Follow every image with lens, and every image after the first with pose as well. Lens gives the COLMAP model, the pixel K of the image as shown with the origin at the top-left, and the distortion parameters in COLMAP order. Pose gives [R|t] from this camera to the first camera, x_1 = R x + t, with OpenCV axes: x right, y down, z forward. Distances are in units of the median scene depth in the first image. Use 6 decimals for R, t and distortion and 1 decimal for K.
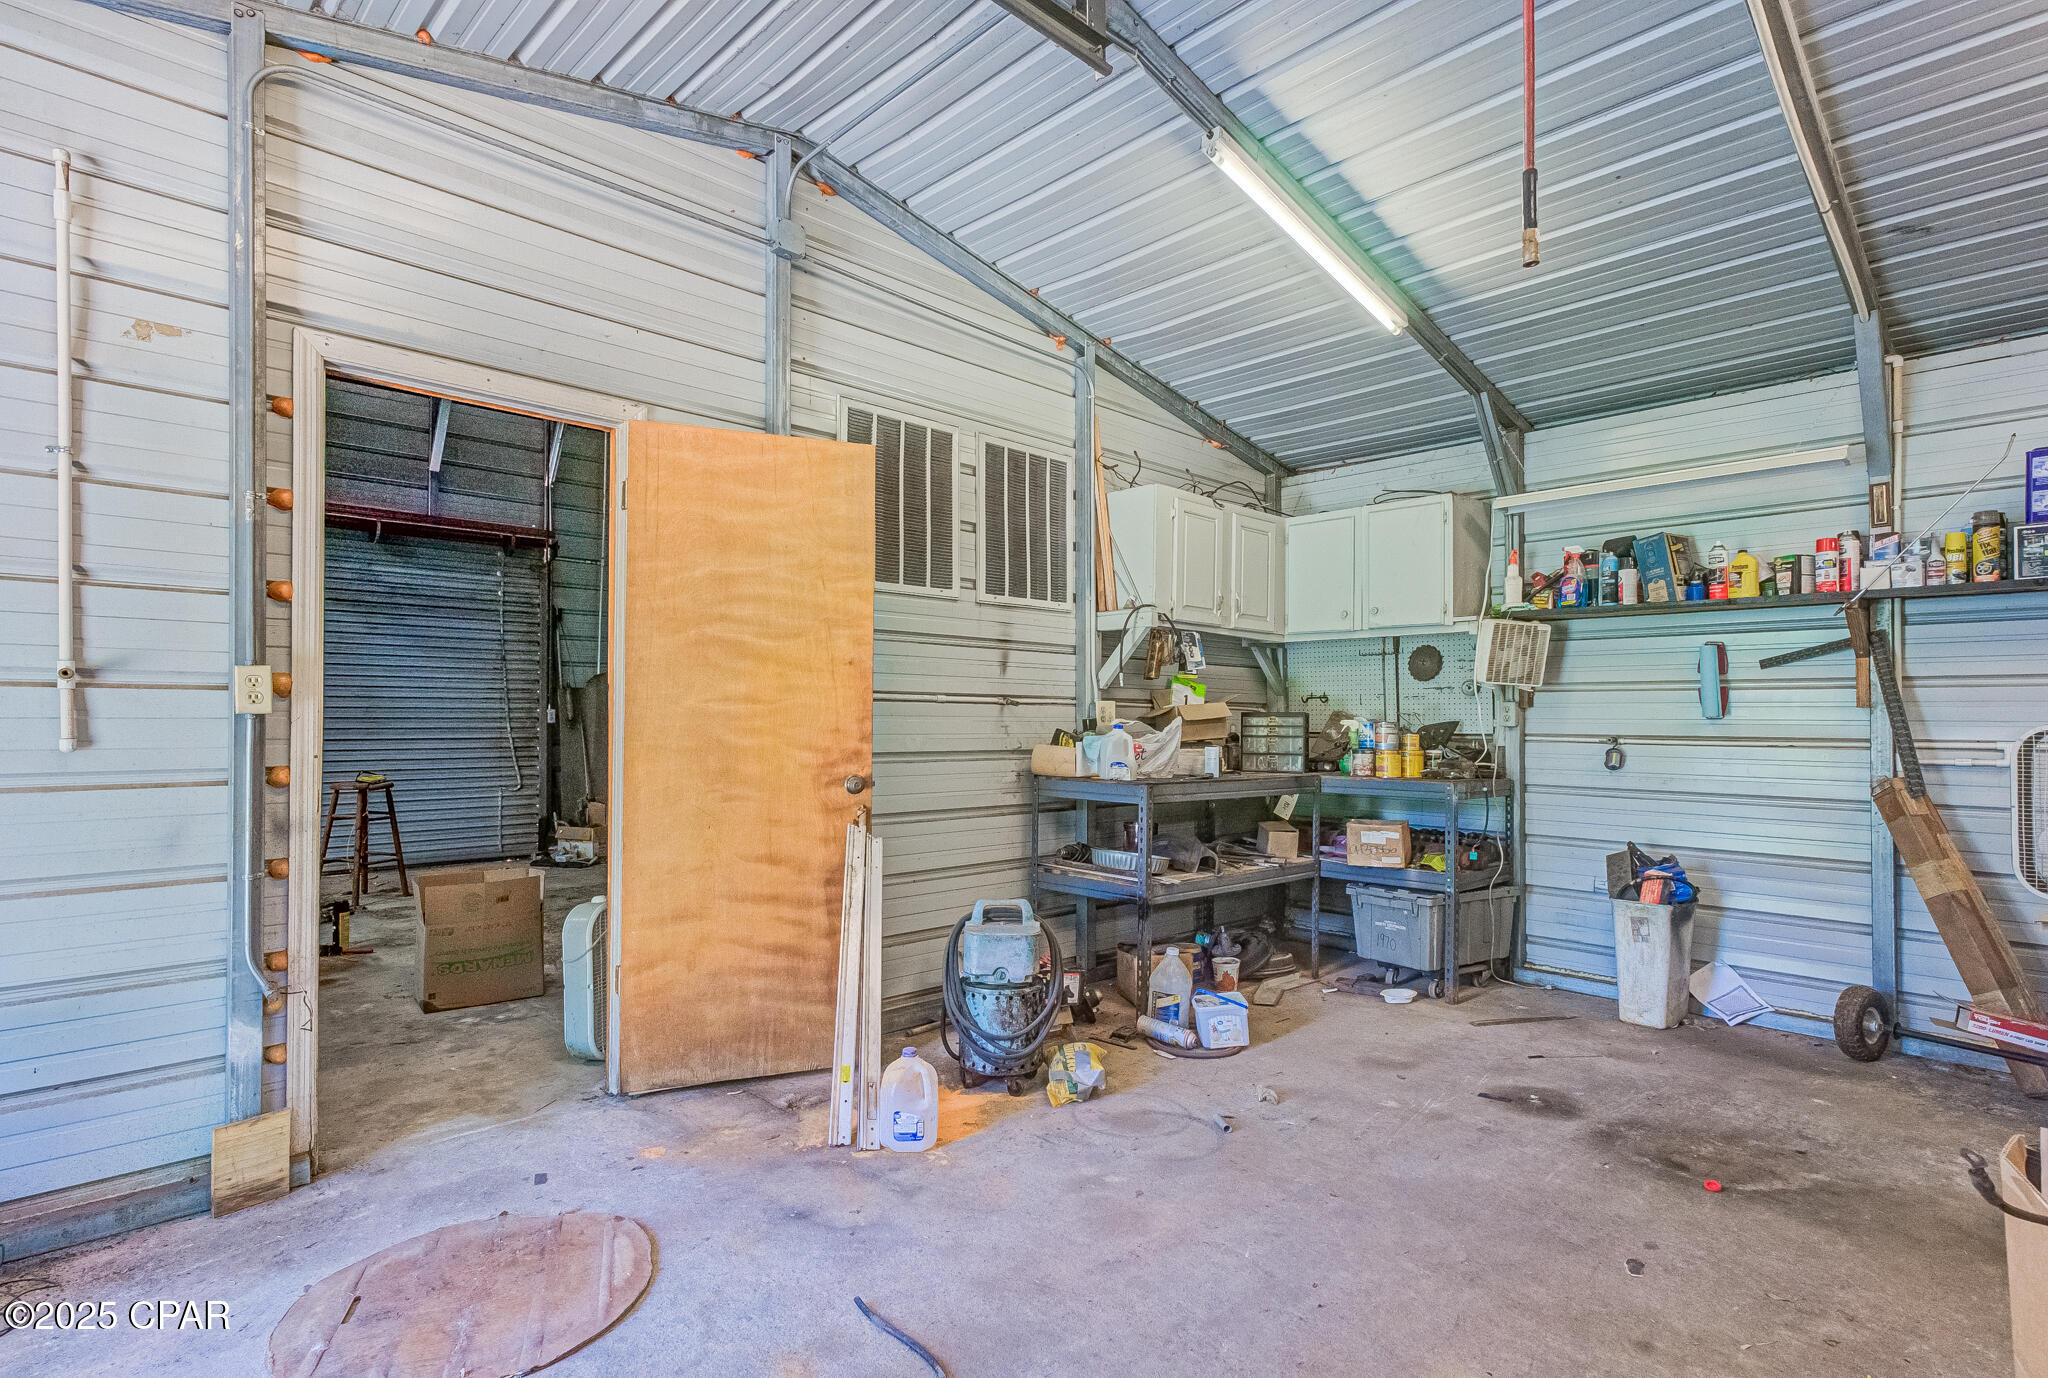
lens RADIAL K [[1016.1, 0, 1018.3], [0, 1016.1, 694.7], [0, 0, 1]] dist [0.006955, 0.000591]
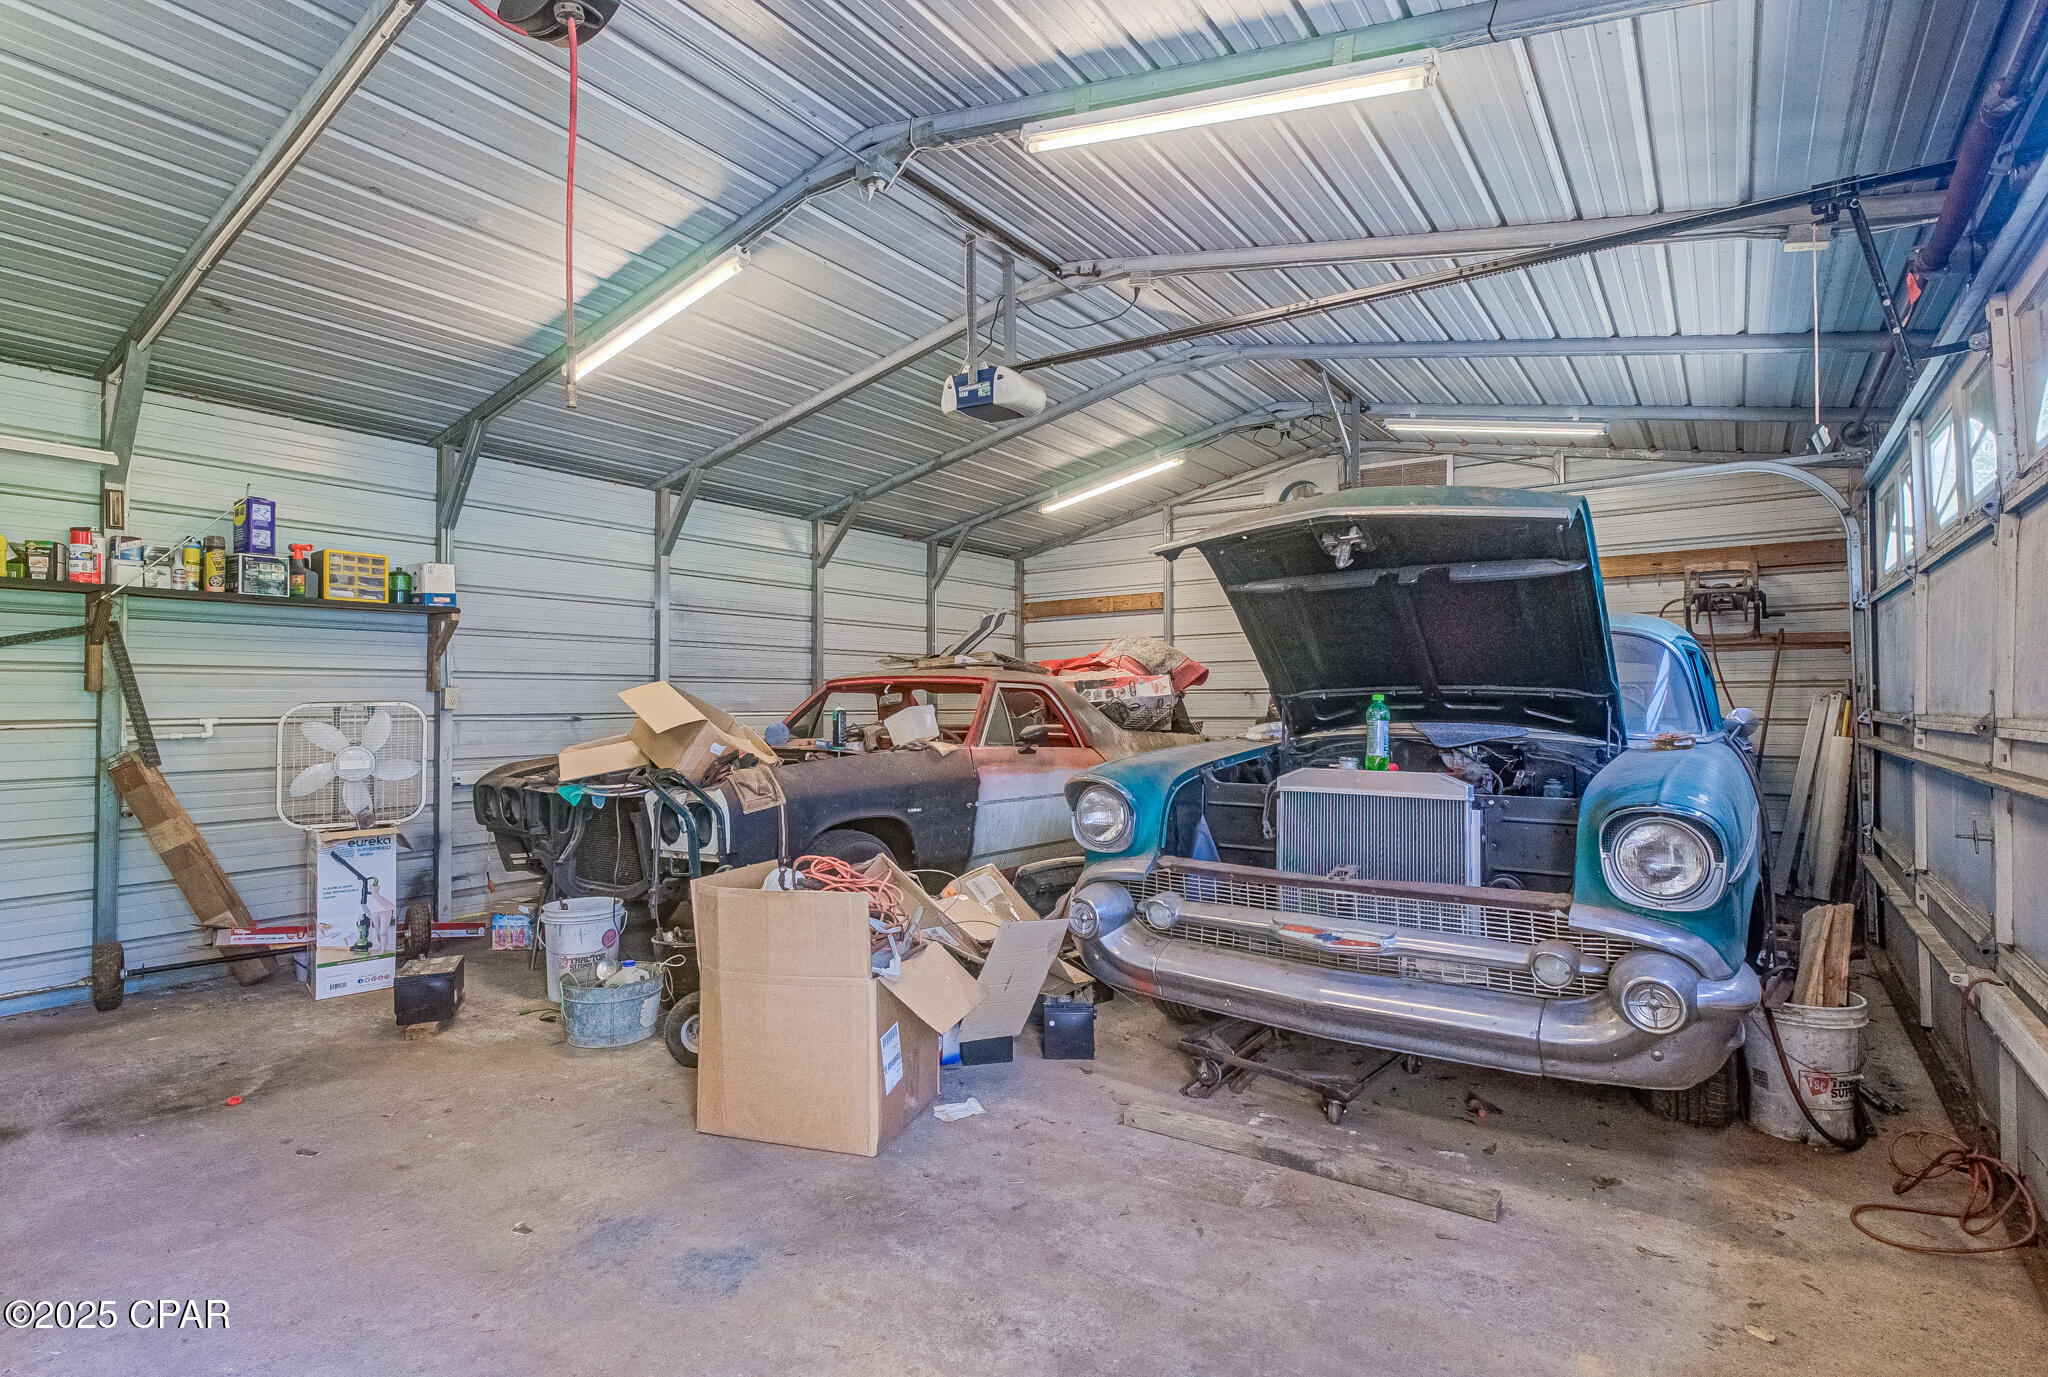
lens RADIAL K [[1016.1, 0, 1028.1], [0, 1016.1, 689.0], [0, 0, 1]] dist [0.006955, 0.000591]
pose [[-0.193672, 0.005377, 0.981052, -0.464432], [-0.020814, 0.999737, -0.009588, 0.000740], [-0.980846, -0.022276, -0.193509, 0.246415]]
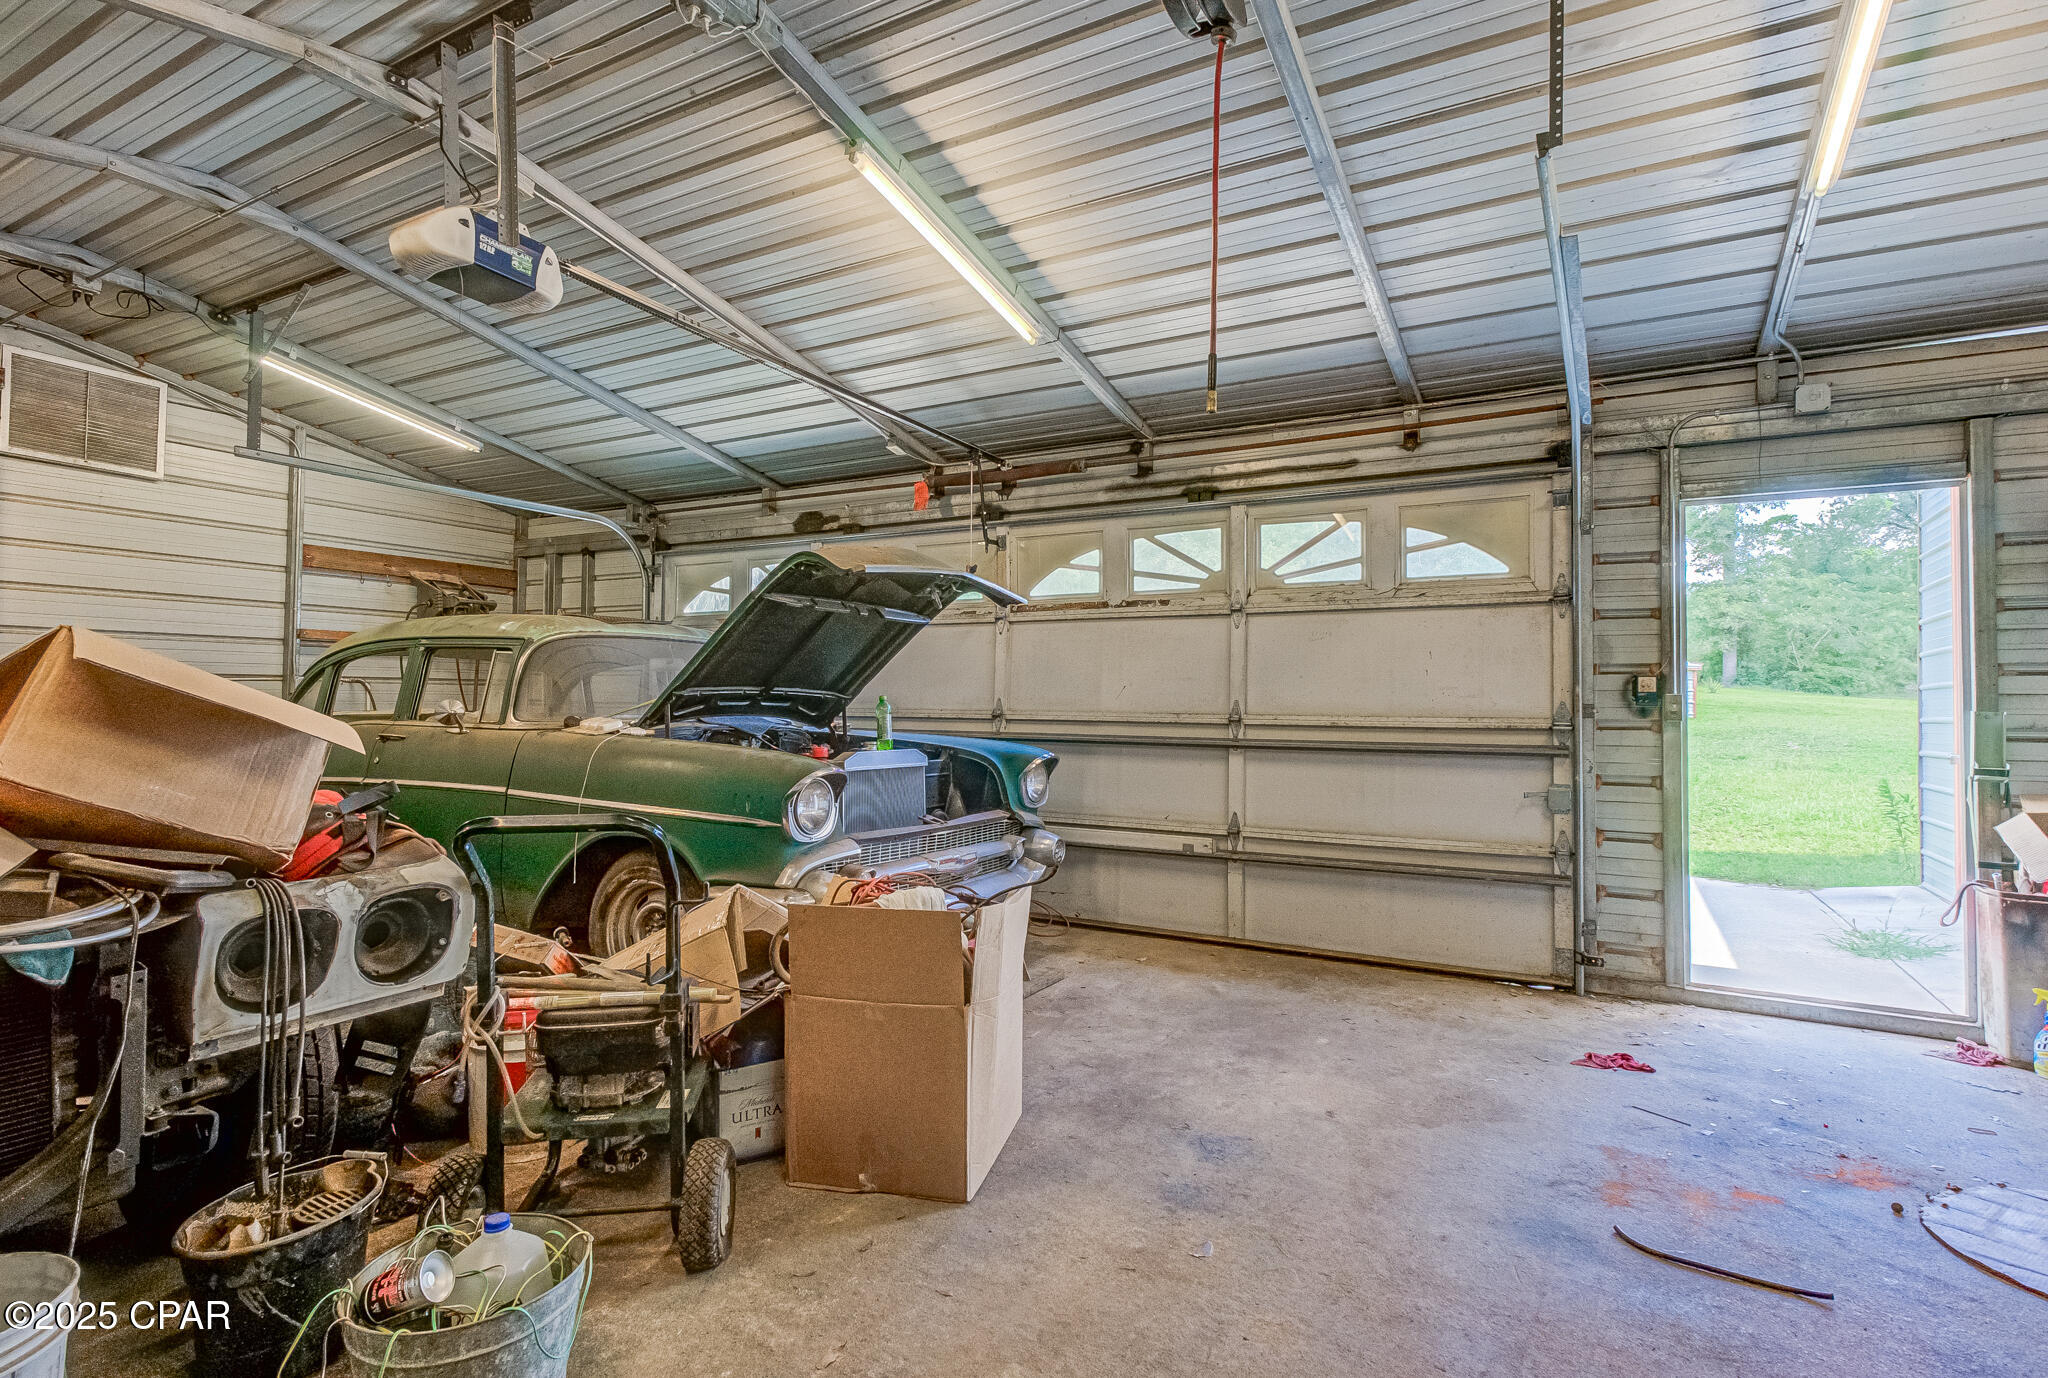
lens RADIAL K [[1016.1, 0, 1031.8], [0, 1016.1, 691.2], [0, 0, 1]] dist [0.006955, 0.000591]
pose [[-0.959364, -0.022961, -0.281237, 0.489724], [-0.013342, 0.999260, -0.036070, 0.026785], [0.281857, -0.030852, -0.958960, 0.982508]]
